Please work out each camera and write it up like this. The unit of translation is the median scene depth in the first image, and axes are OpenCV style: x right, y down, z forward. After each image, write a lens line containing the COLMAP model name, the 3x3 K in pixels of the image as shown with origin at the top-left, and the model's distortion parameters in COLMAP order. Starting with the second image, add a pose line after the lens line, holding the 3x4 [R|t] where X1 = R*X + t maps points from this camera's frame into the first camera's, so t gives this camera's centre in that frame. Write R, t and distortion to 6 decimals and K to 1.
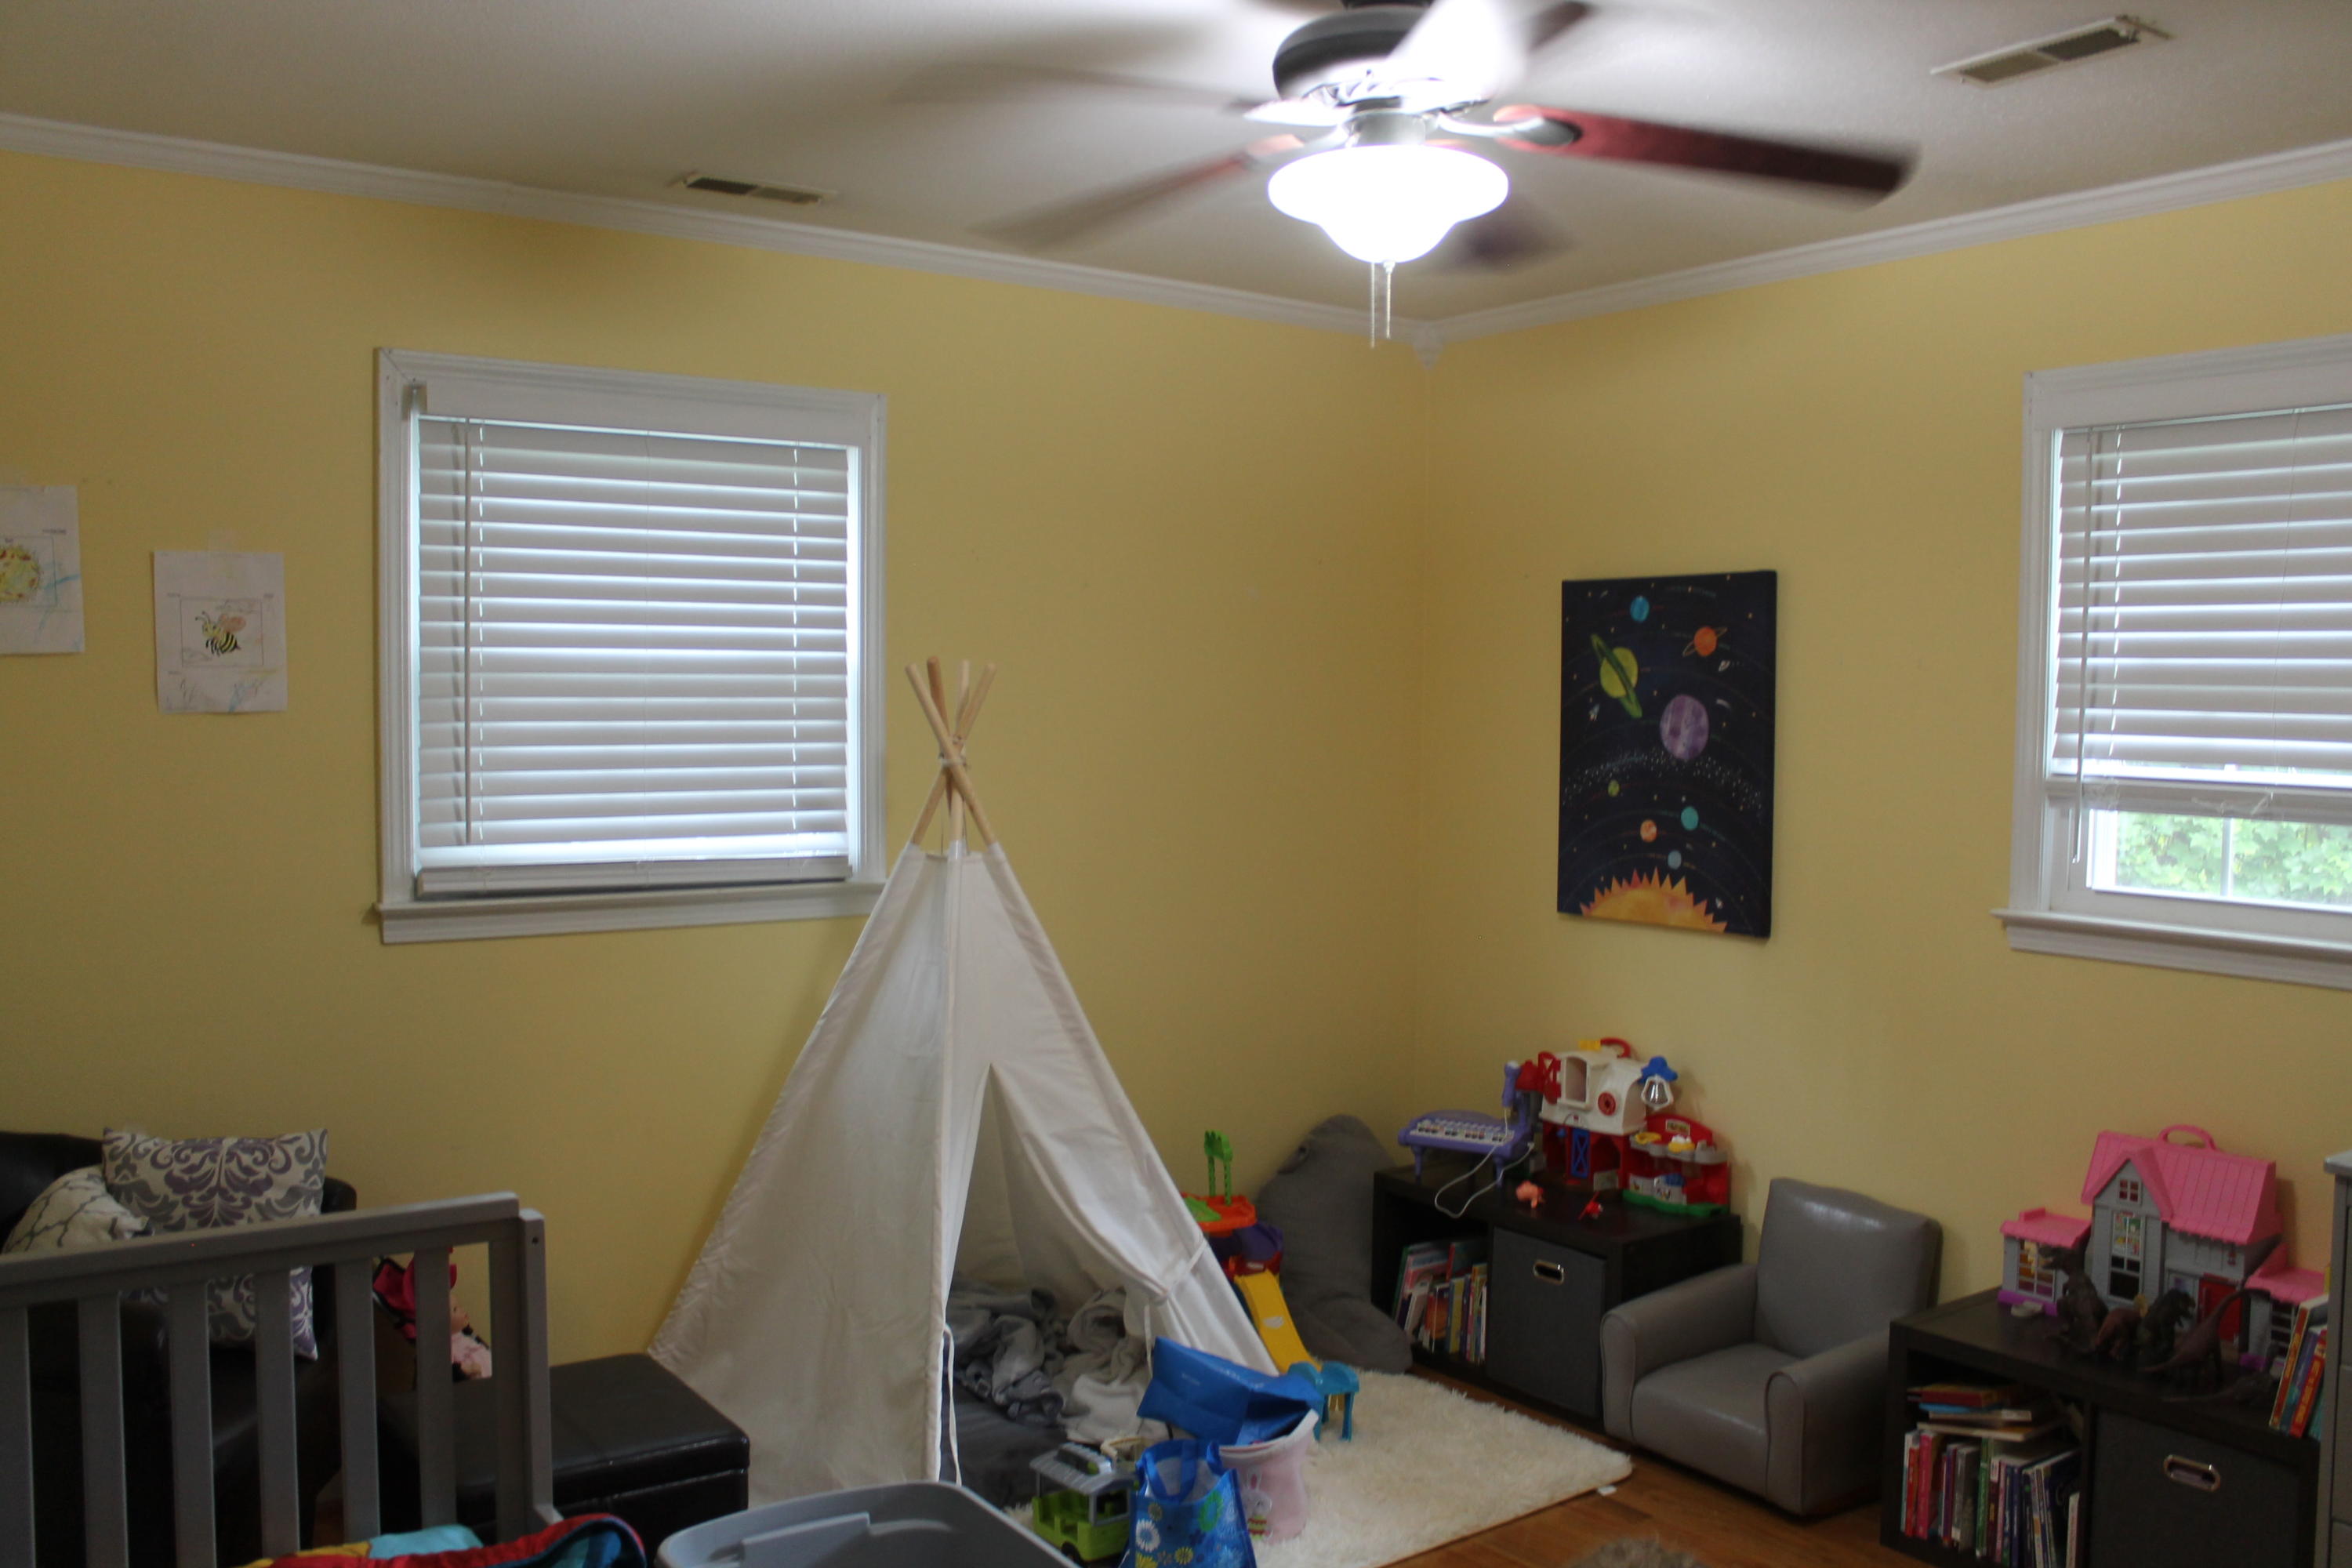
lens RADIAL K [[1959.4, 0, 1176.0], [0, 1959.4, 784.0], [0, 0, 1]] dist [-0.173468, 0.170228]
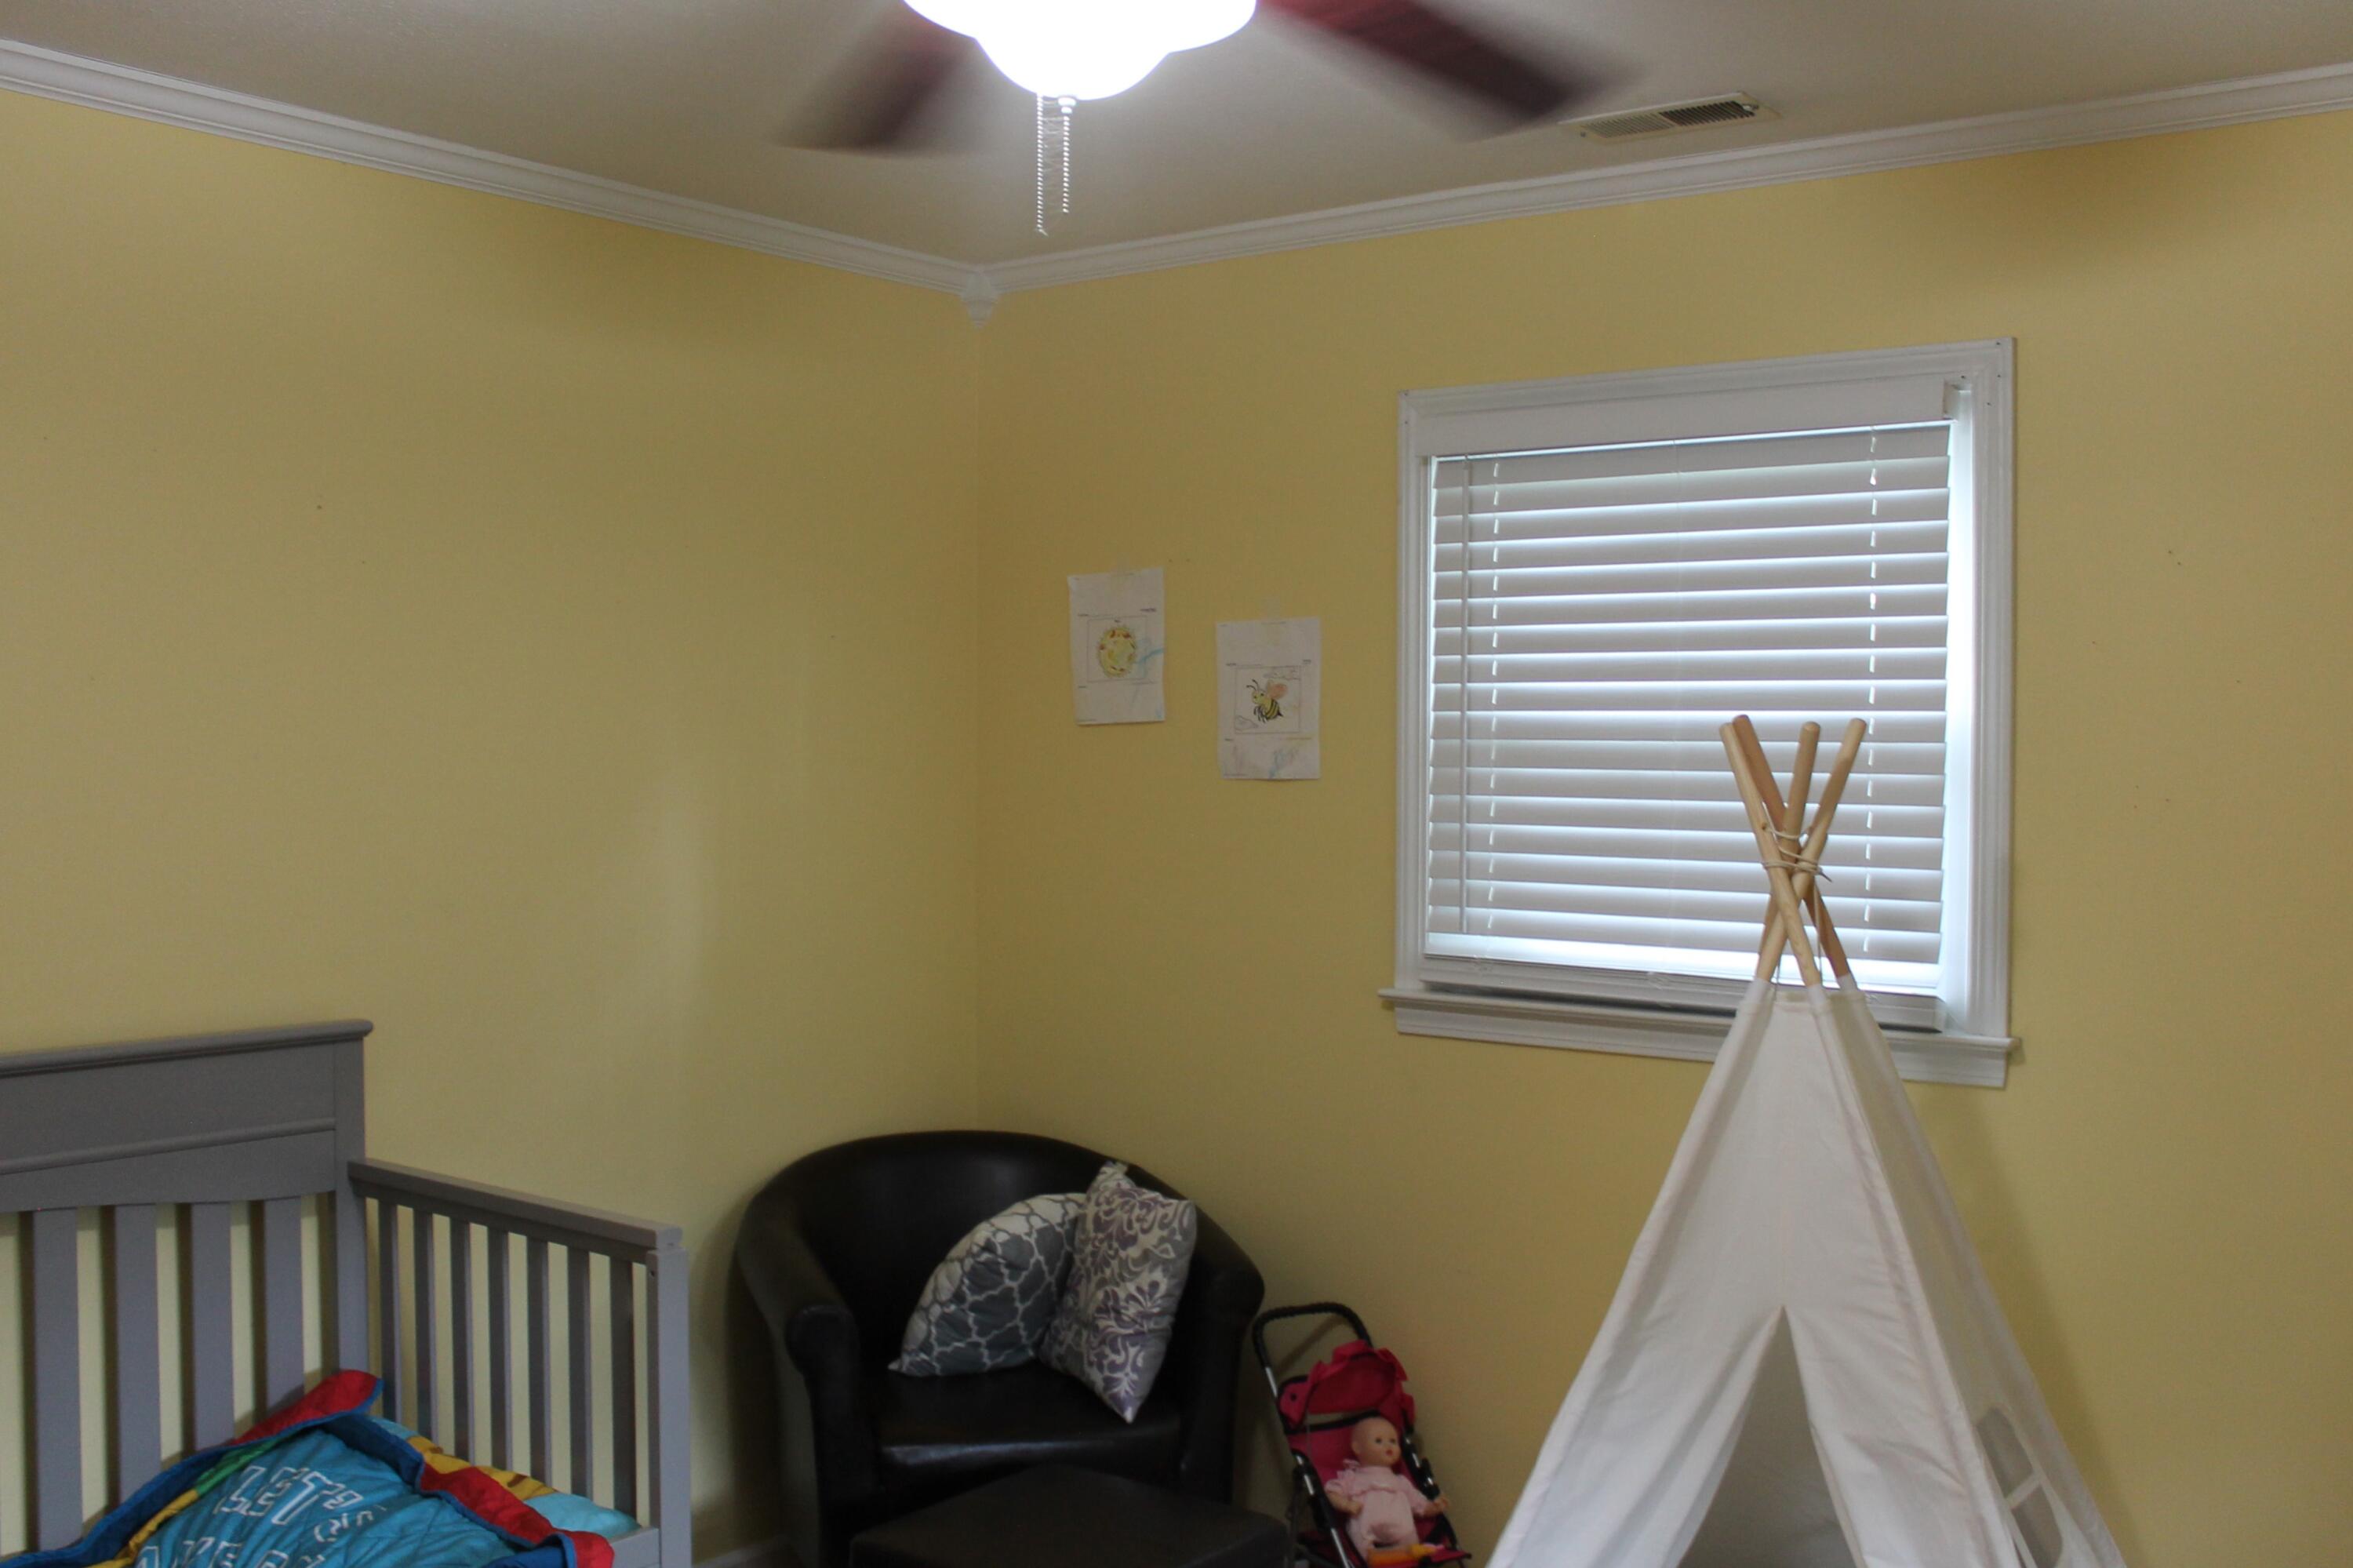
lens RADIAL K [[2229.8, 0, 1176.5], [0, 2229.8, 784.0], [0, 0, 1]] dist [-0.235393, 0.866627]
pose [[0.325288, 0.008953, -0.945573, 0.564013], [-0.054400, 0.998476, -0.009260, -0.020711], [0.944049, 0.054451, 0.325280, 0.542318]]
